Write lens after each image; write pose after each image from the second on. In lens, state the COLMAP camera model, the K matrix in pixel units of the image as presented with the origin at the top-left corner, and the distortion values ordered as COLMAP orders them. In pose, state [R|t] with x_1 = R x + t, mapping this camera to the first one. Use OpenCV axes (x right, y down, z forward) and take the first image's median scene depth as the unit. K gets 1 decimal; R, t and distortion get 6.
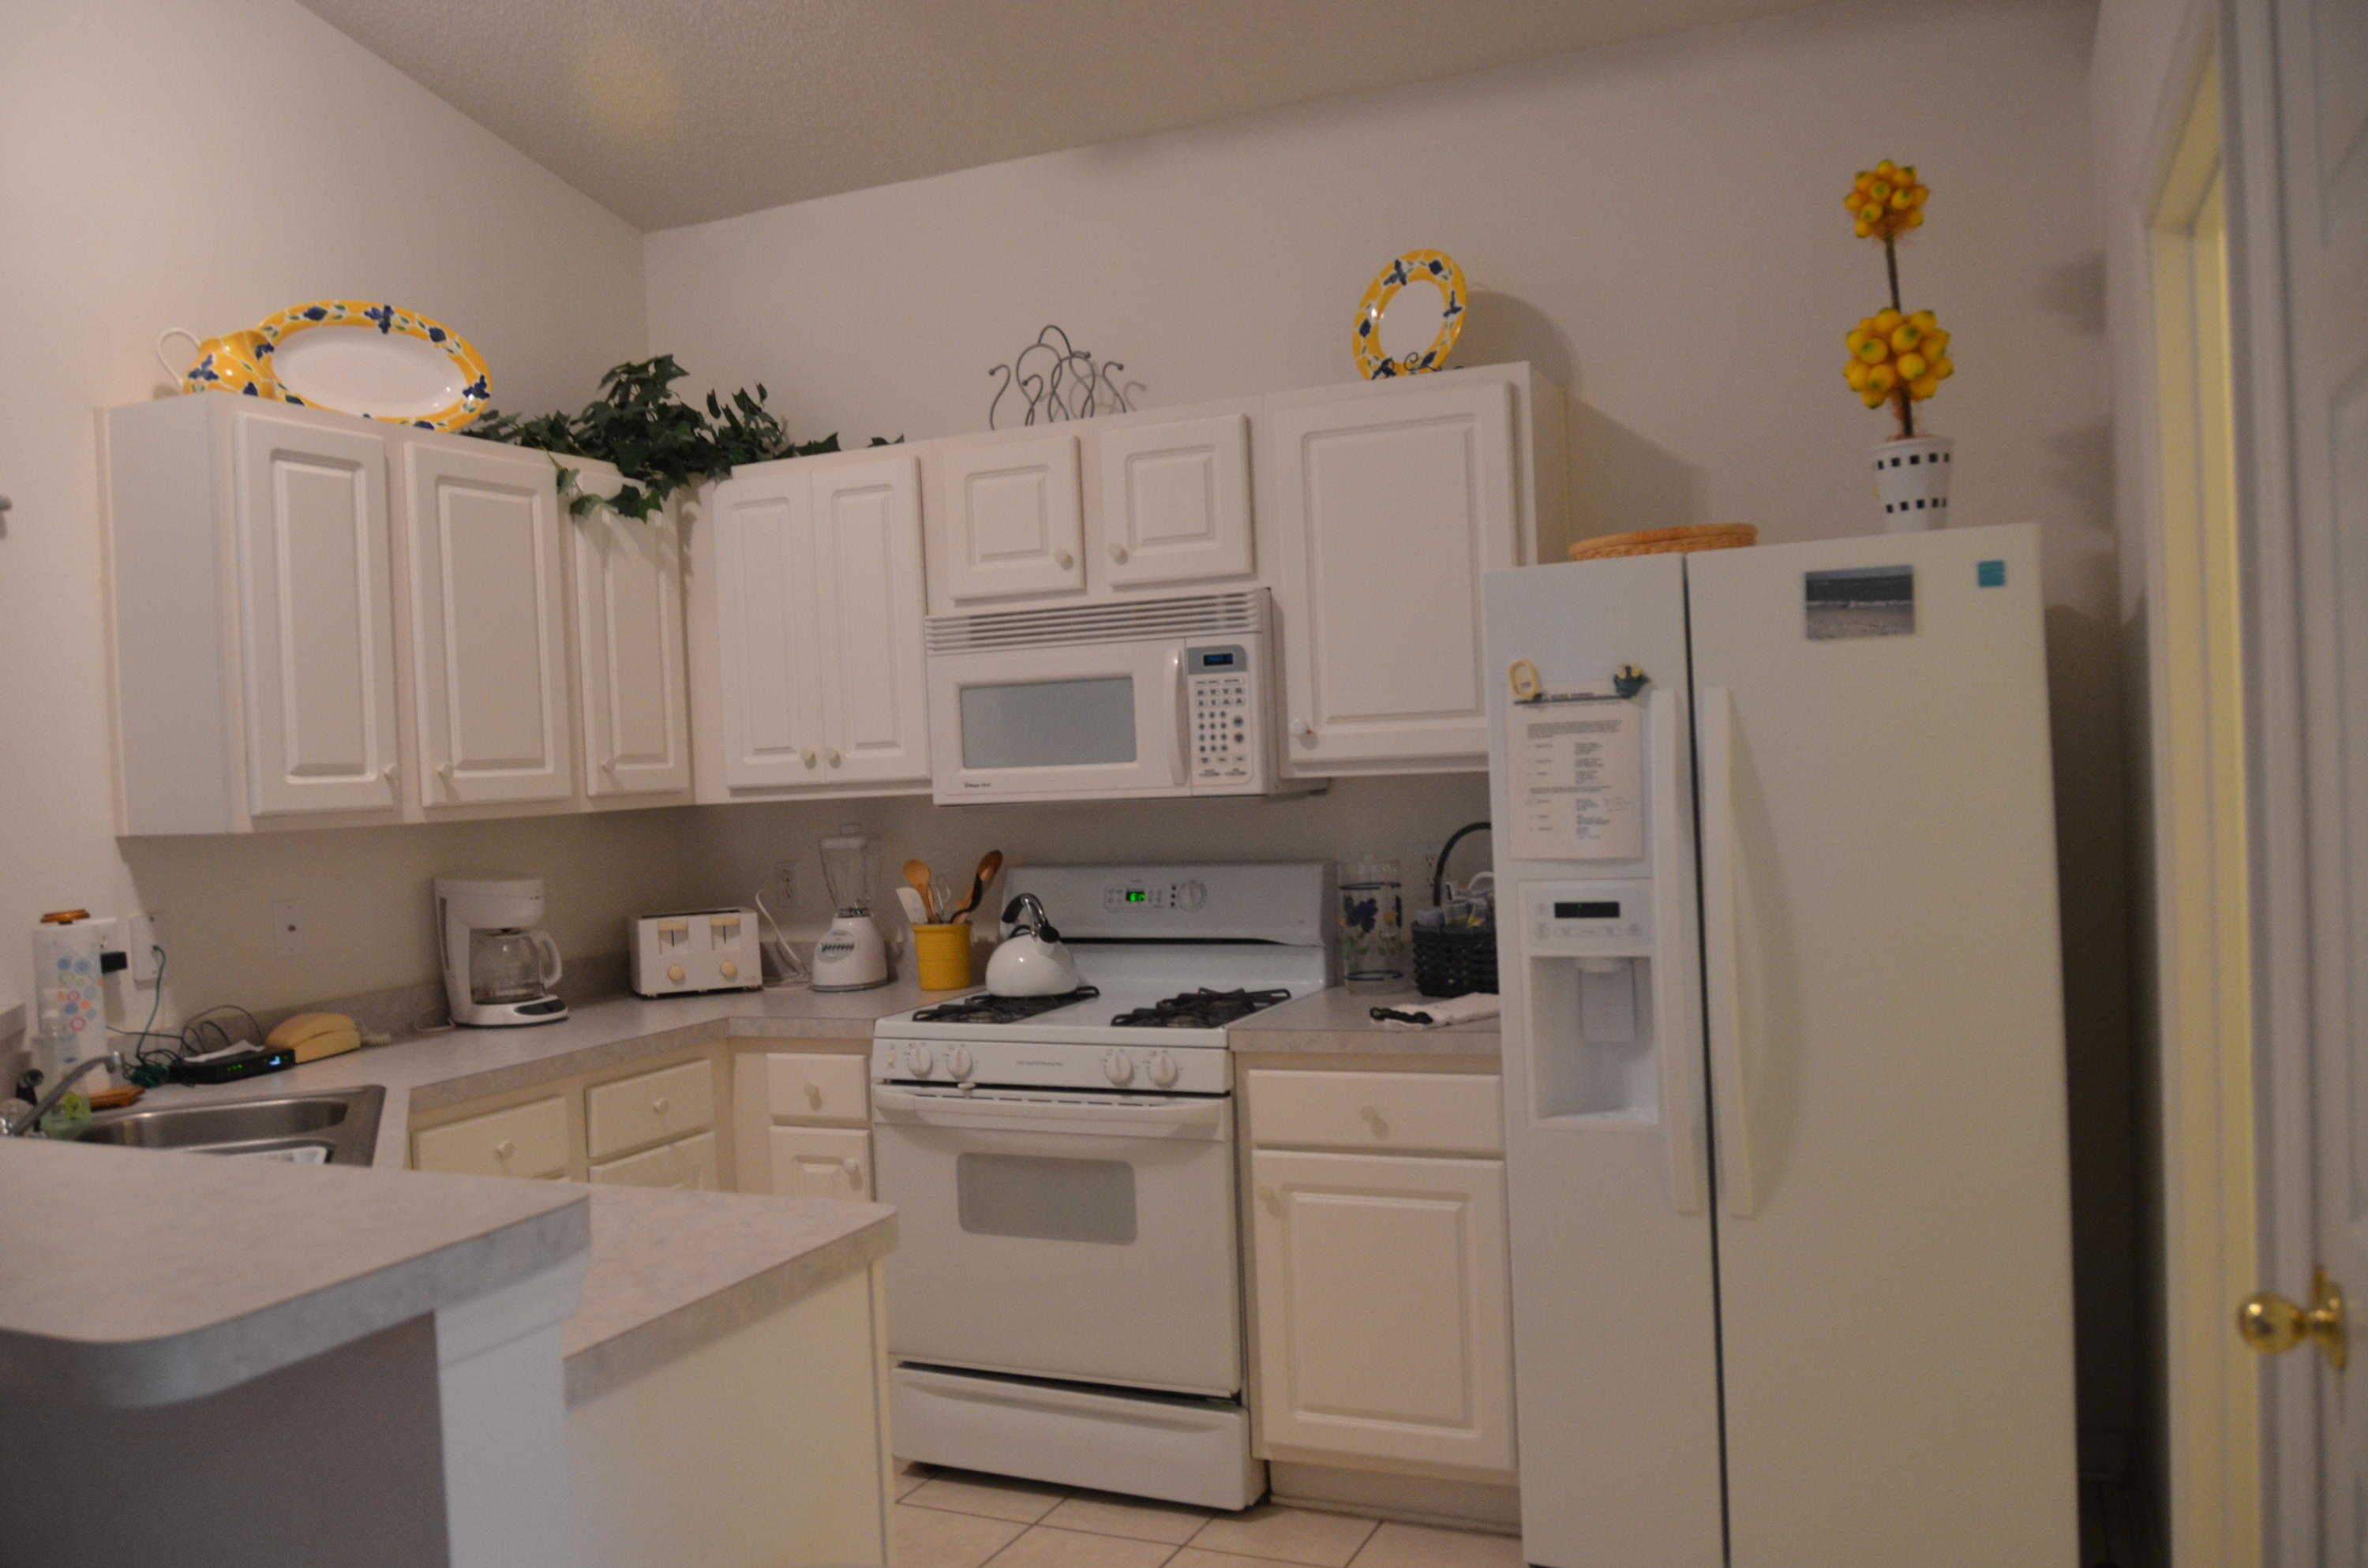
lens RADIAL K [[1850.7, 0, 1194.2], [0, 1850.7, 784.4], [0, 0, 1]] dist [-0.030815, 0.000561]
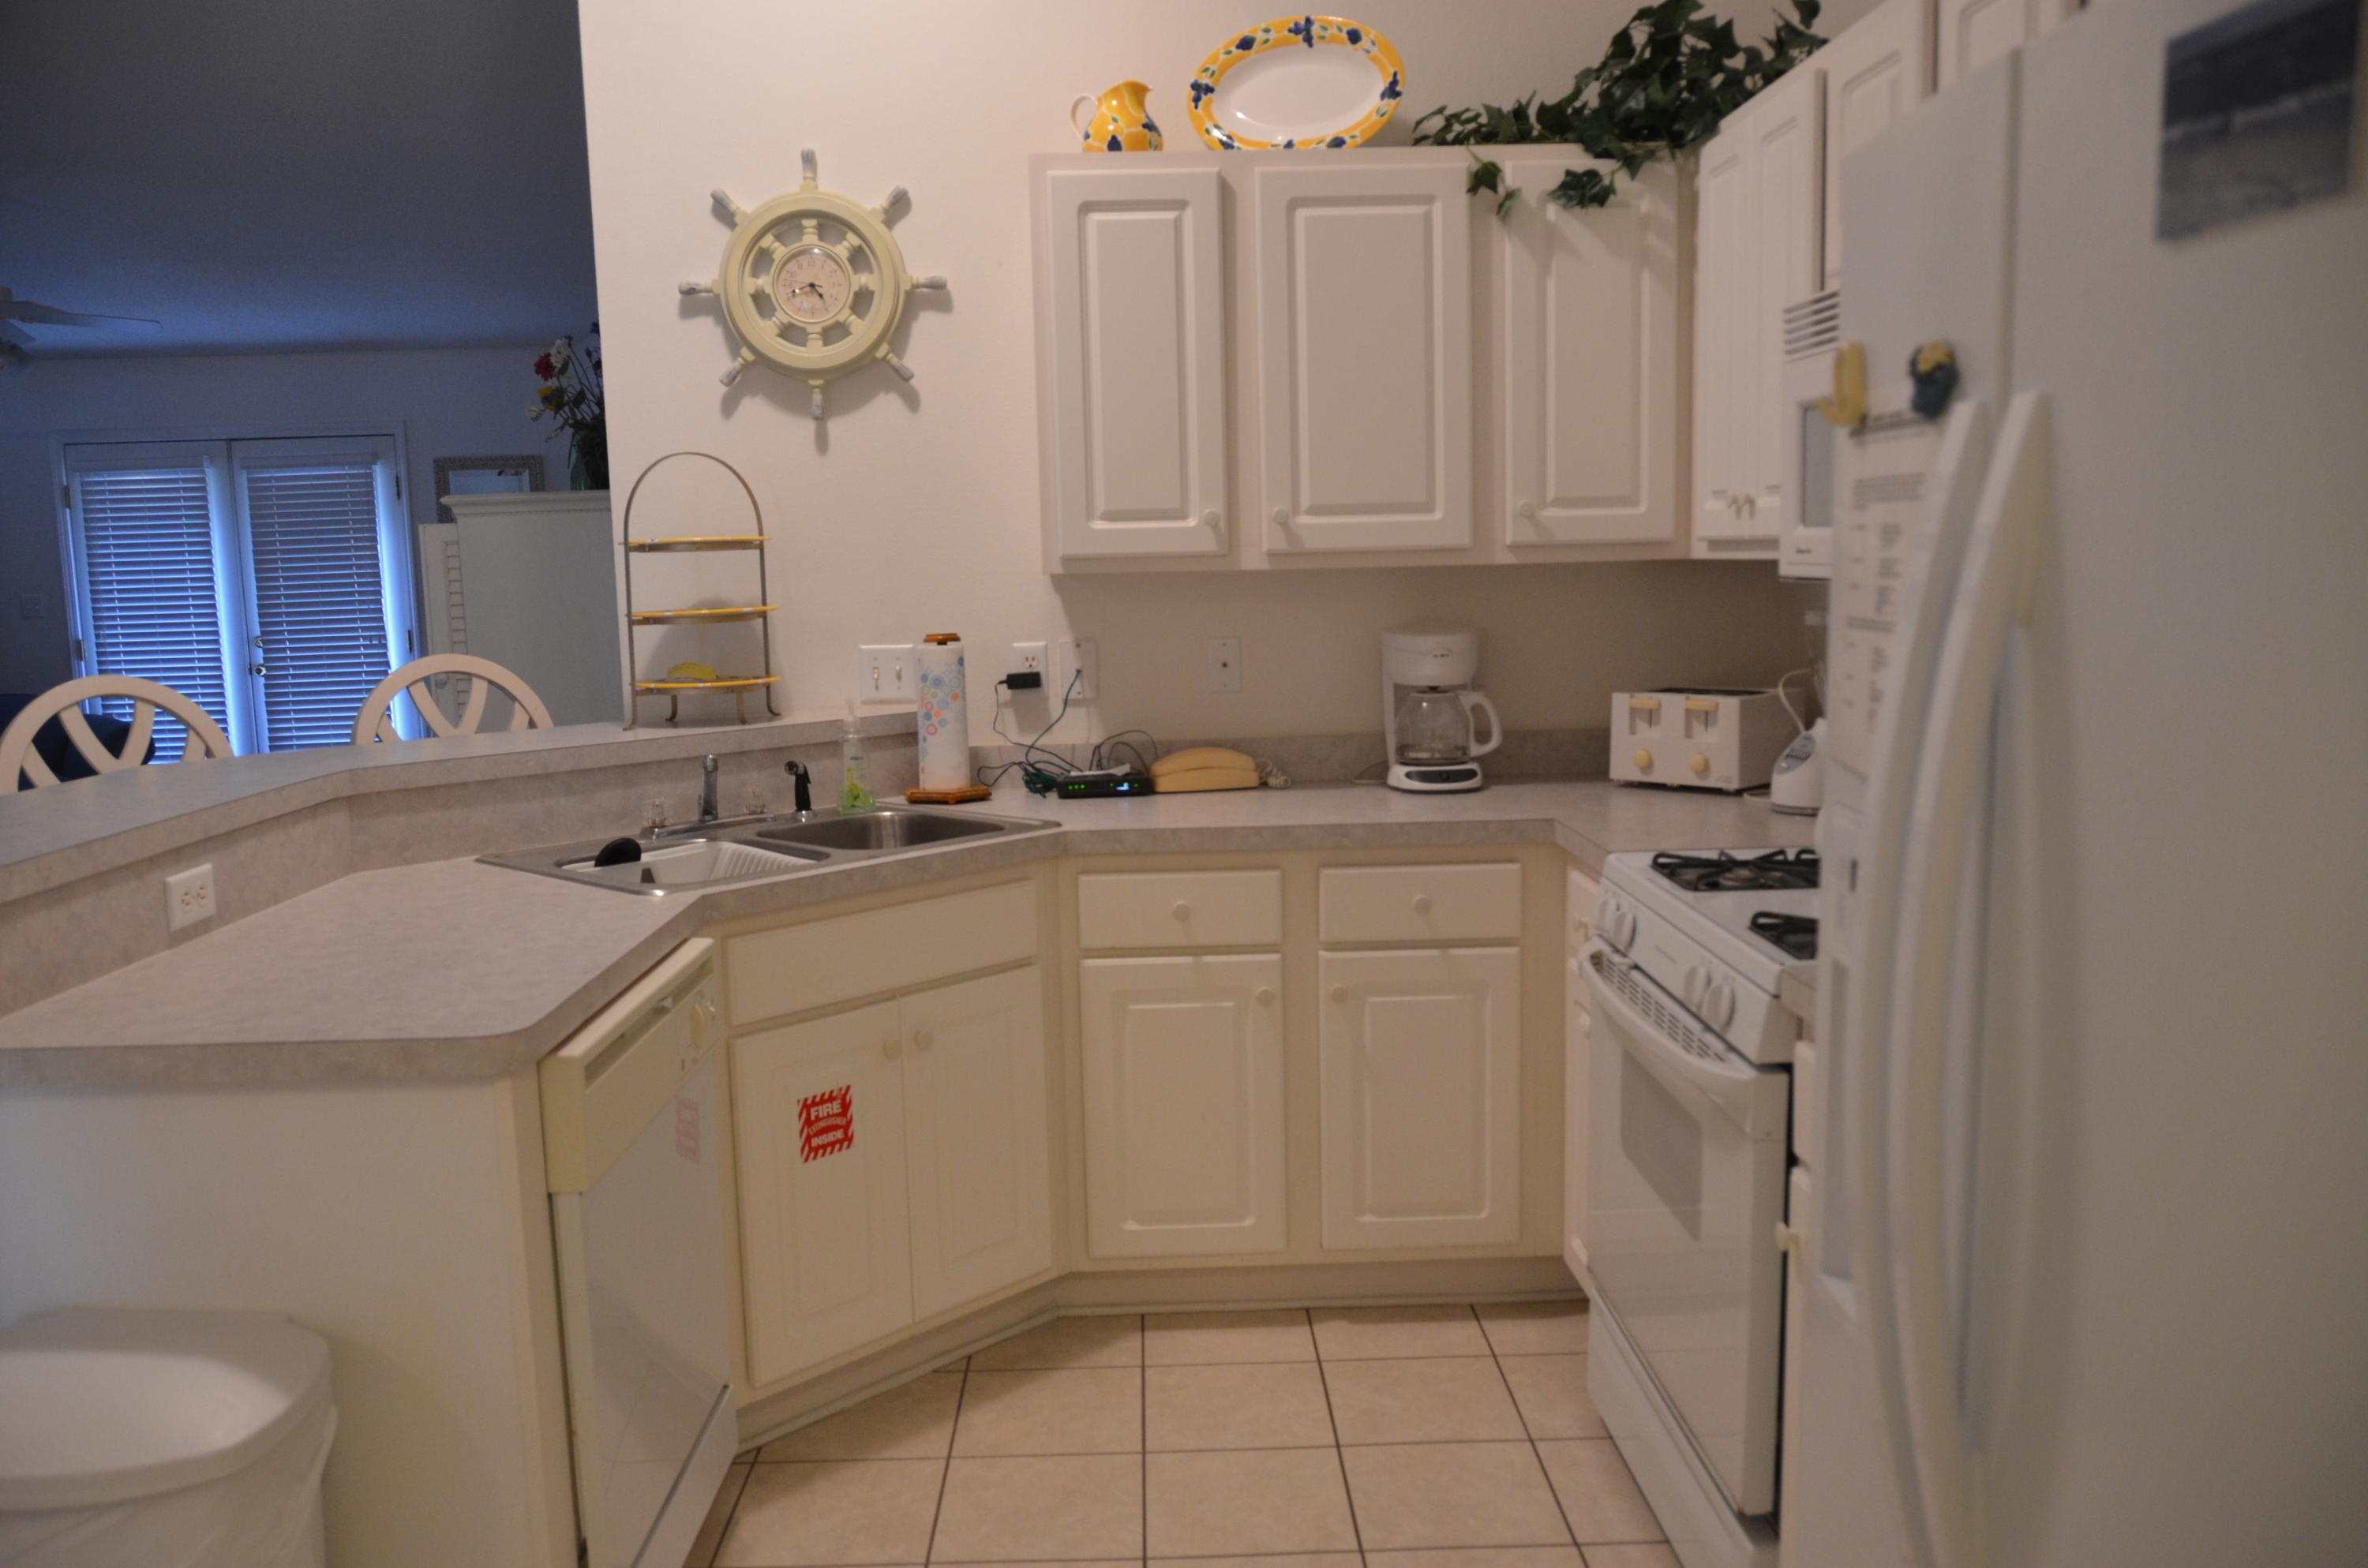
lens RADIAL K [[1850.7, 0, 1189.1], [0, 1850.7, 789.4], [0, 0, 1]] dist [-0.030815, 0.000561]
pose [[0.426382, 0.152875, -0.891531, 0.435169], [-0.007980, 0.986212, 0.165294, -0.024734], [0.904508, -0.063364, 0.421723, 0.516551]]
